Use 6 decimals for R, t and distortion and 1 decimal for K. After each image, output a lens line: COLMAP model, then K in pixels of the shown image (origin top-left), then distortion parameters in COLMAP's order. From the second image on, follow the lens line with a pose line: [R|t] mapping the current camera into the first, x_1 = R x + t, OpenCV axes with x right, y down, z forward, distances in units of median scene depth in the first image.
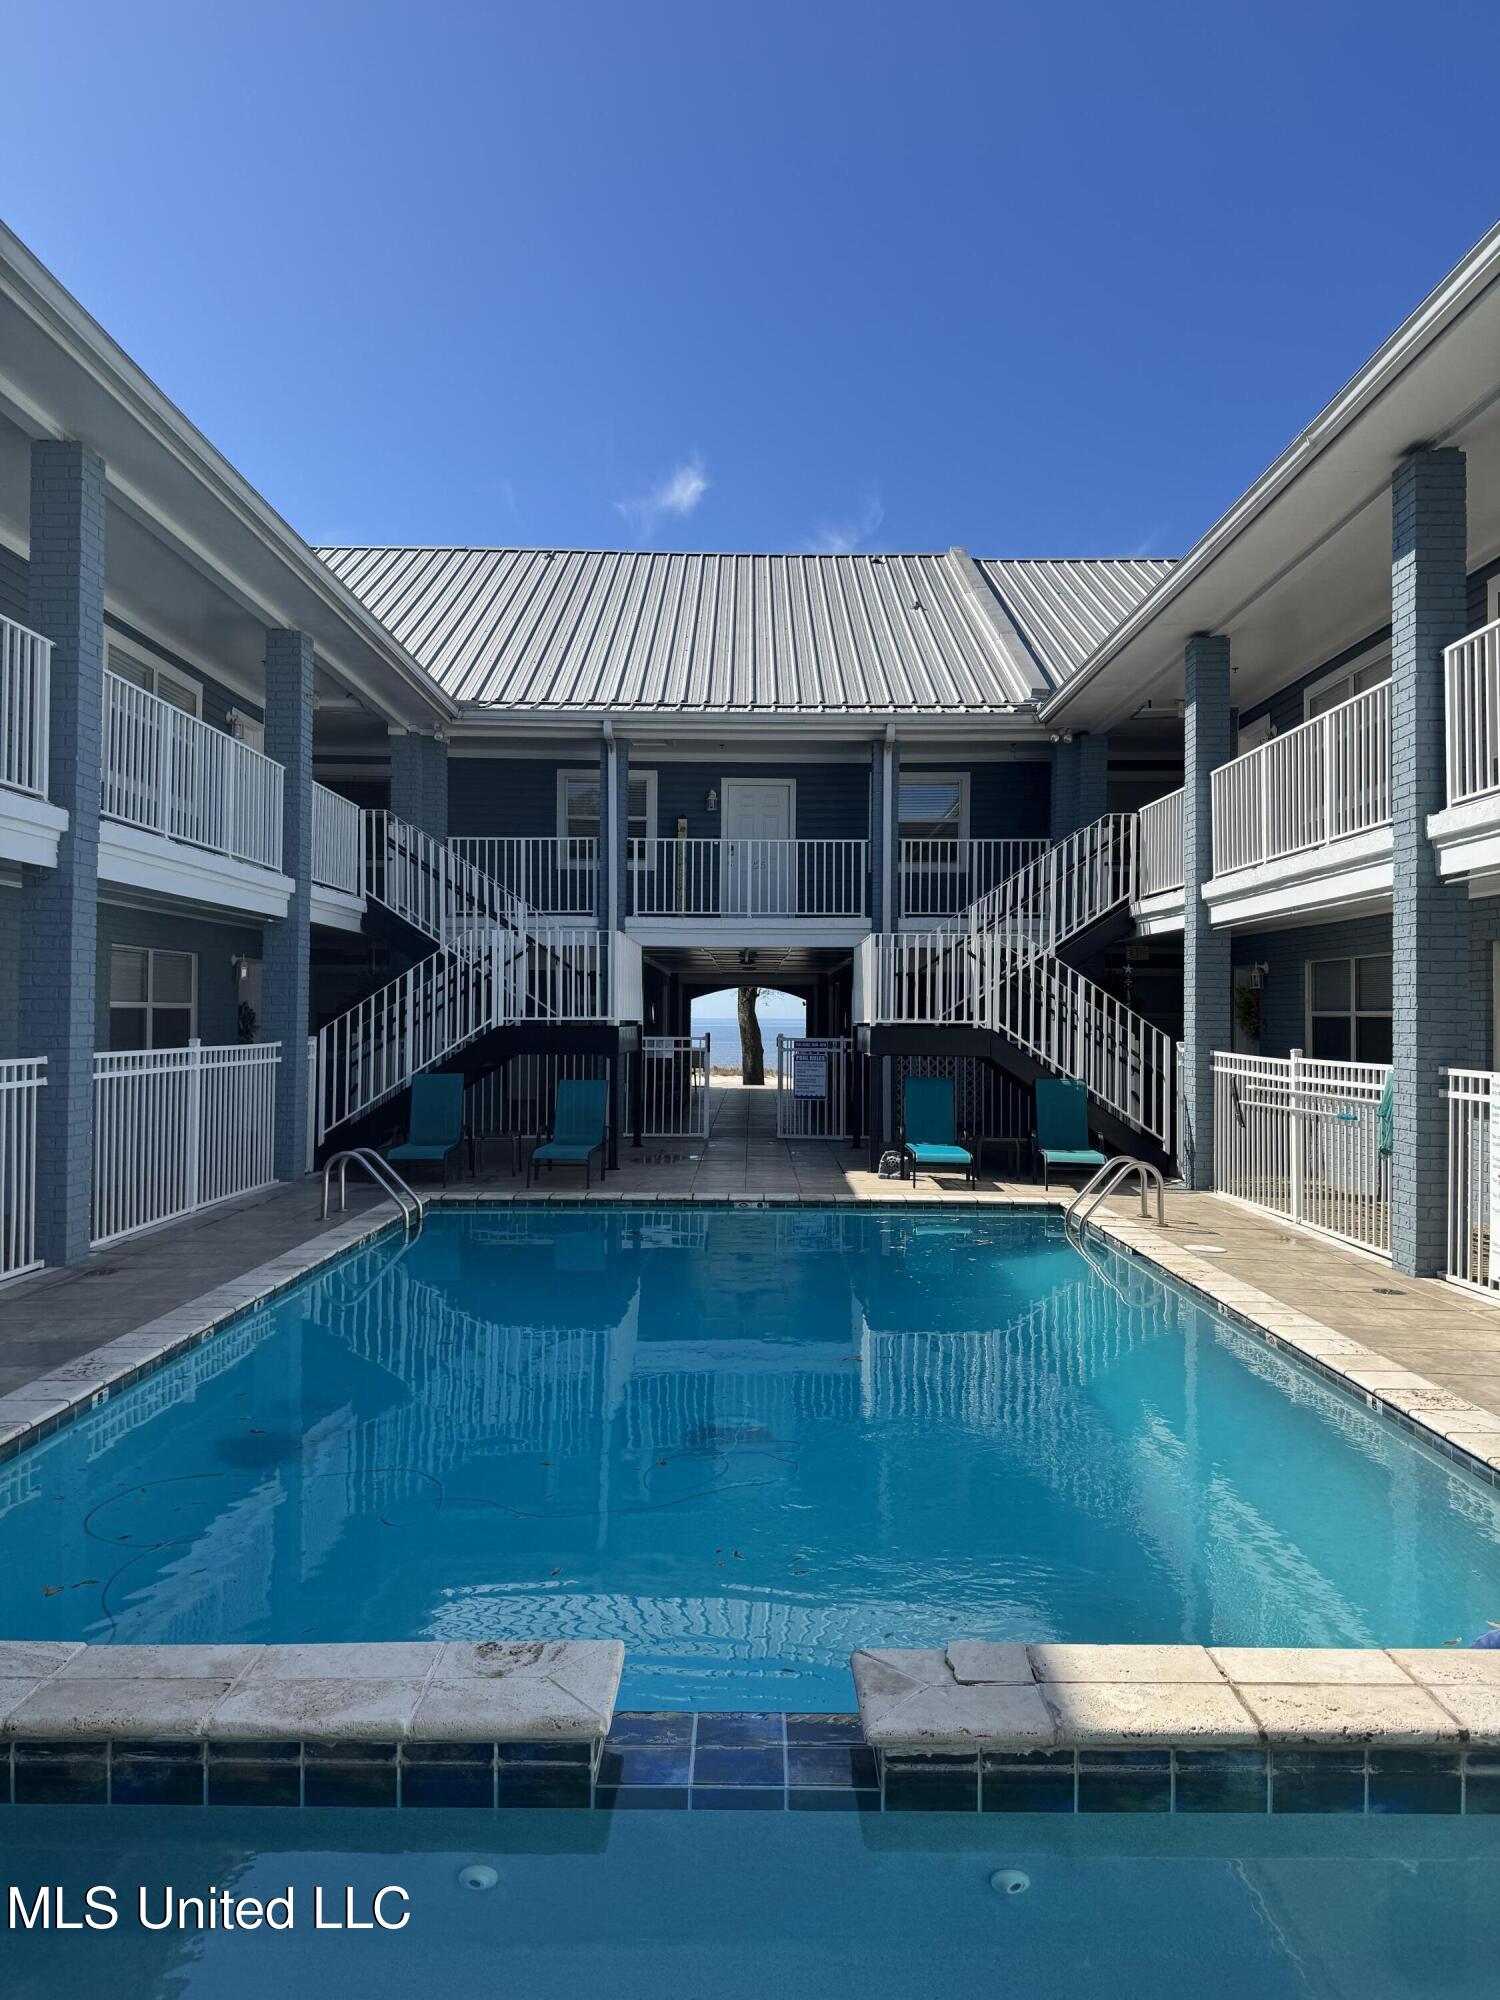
lens RADIAL K [[1385.5, 0, 765.7], [0, 1385.5, 1004.1], [0, 0, 1]] dist [0.125532, -0.202925]
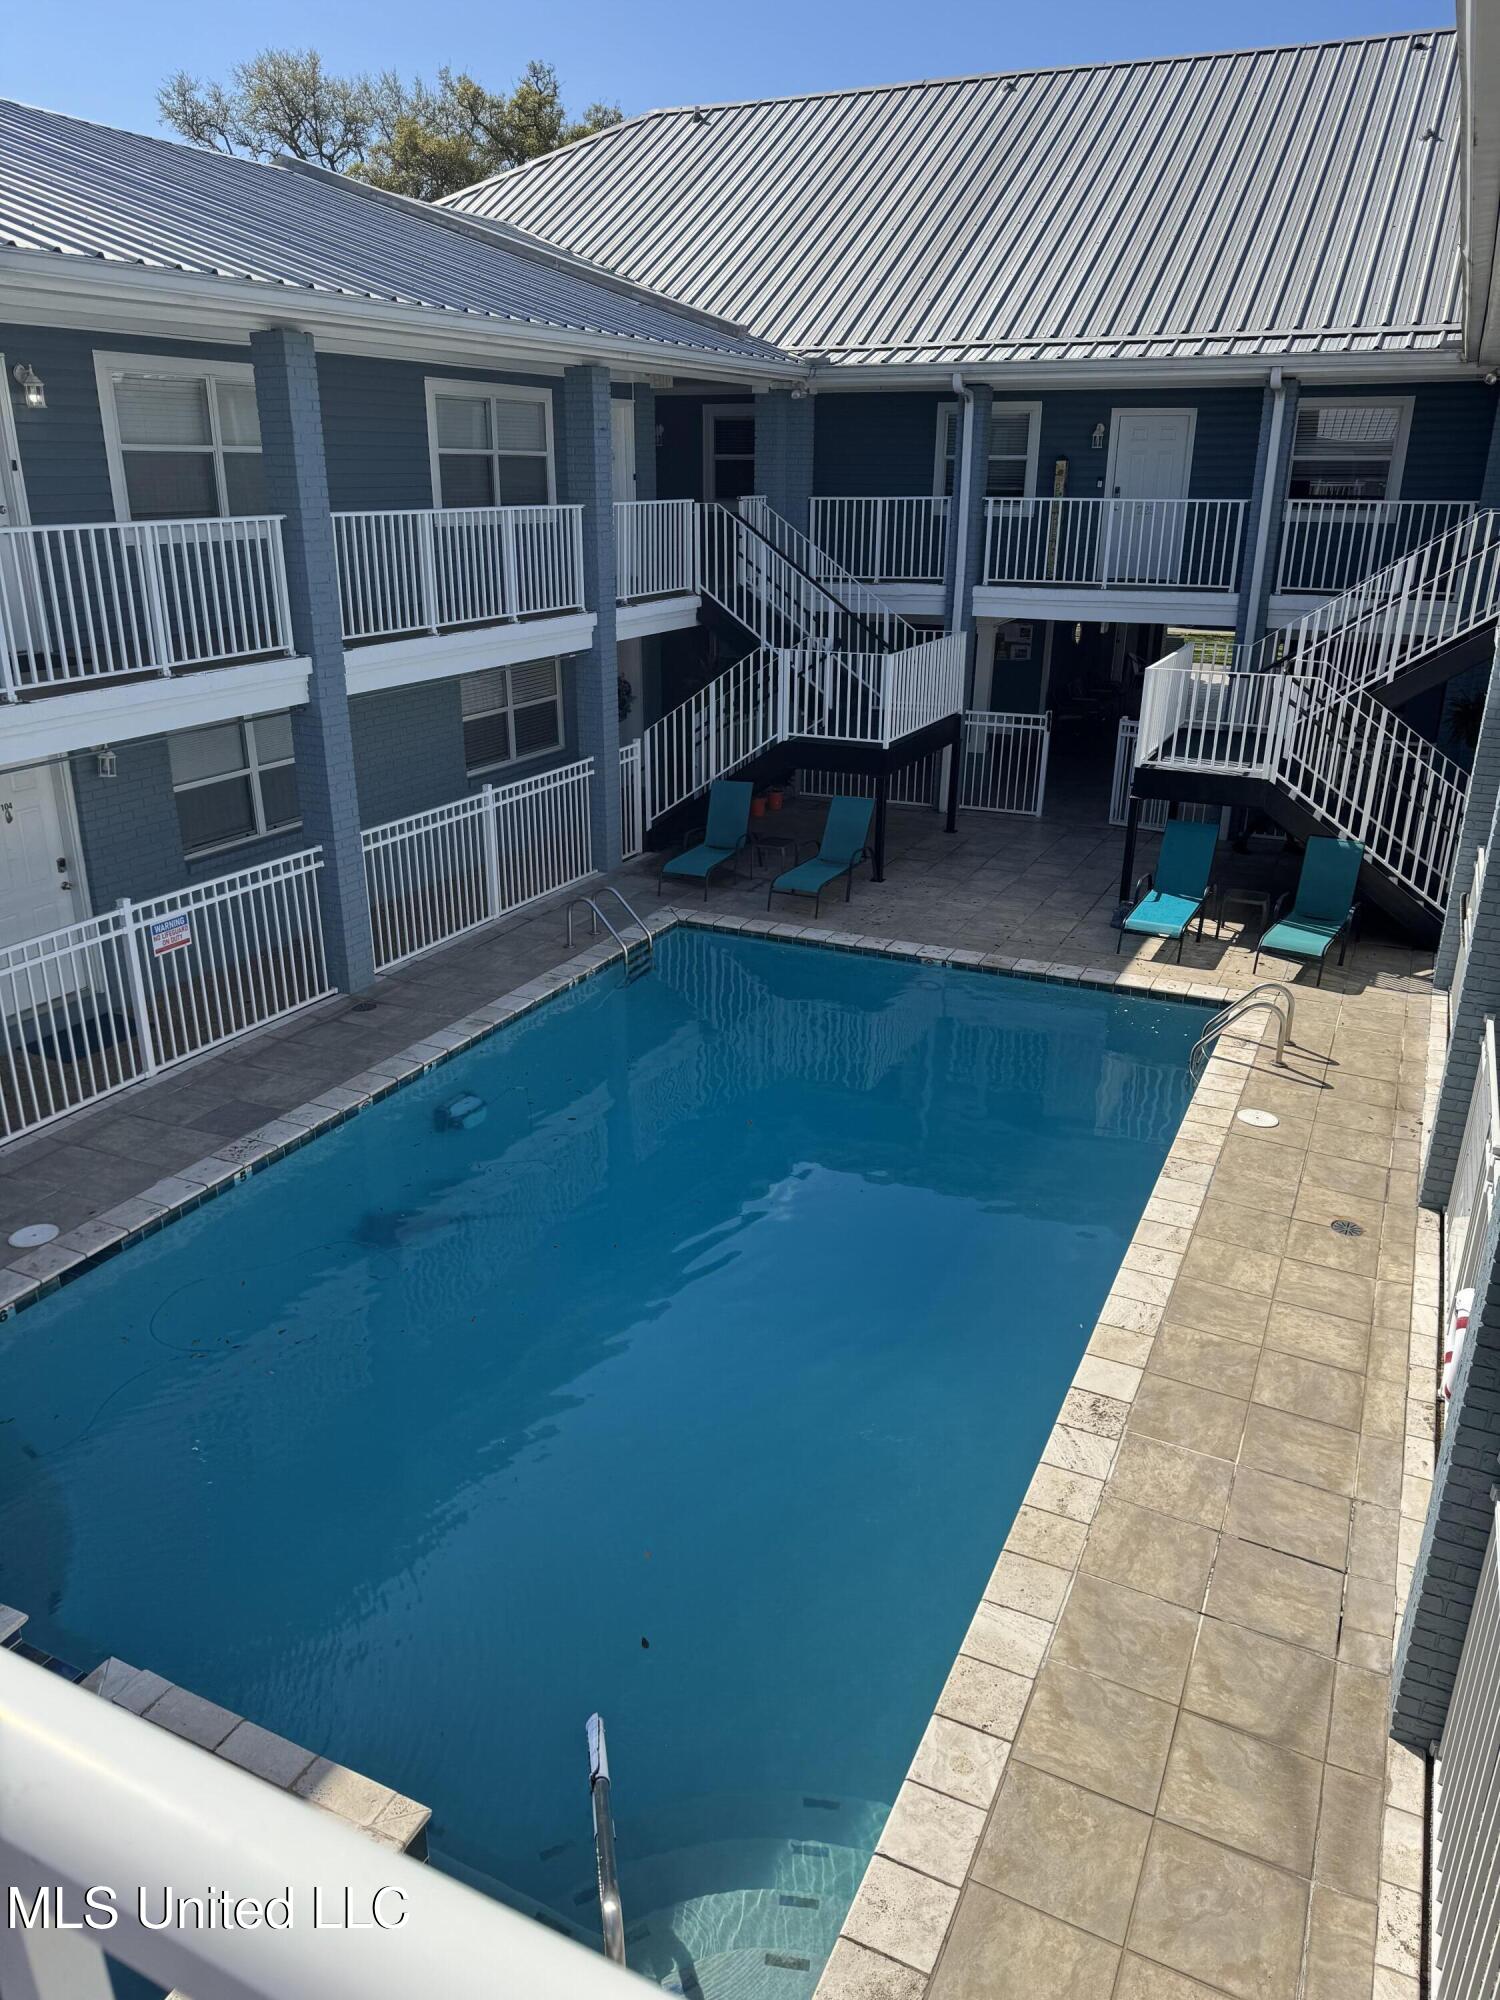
lens RADIAL K [[1385.5, 0, 765.7], [0, 1385.5, 1004.1], [0, 0, 1]] dist [0.125532, -0.202925]
pose [[0.901807, 0.155850, -0.403057, 0.244868], [0.003605, 0.929957, 0.367651, -0.177400], [0.432124, -0.333003, 0.838080, 0.012112]]
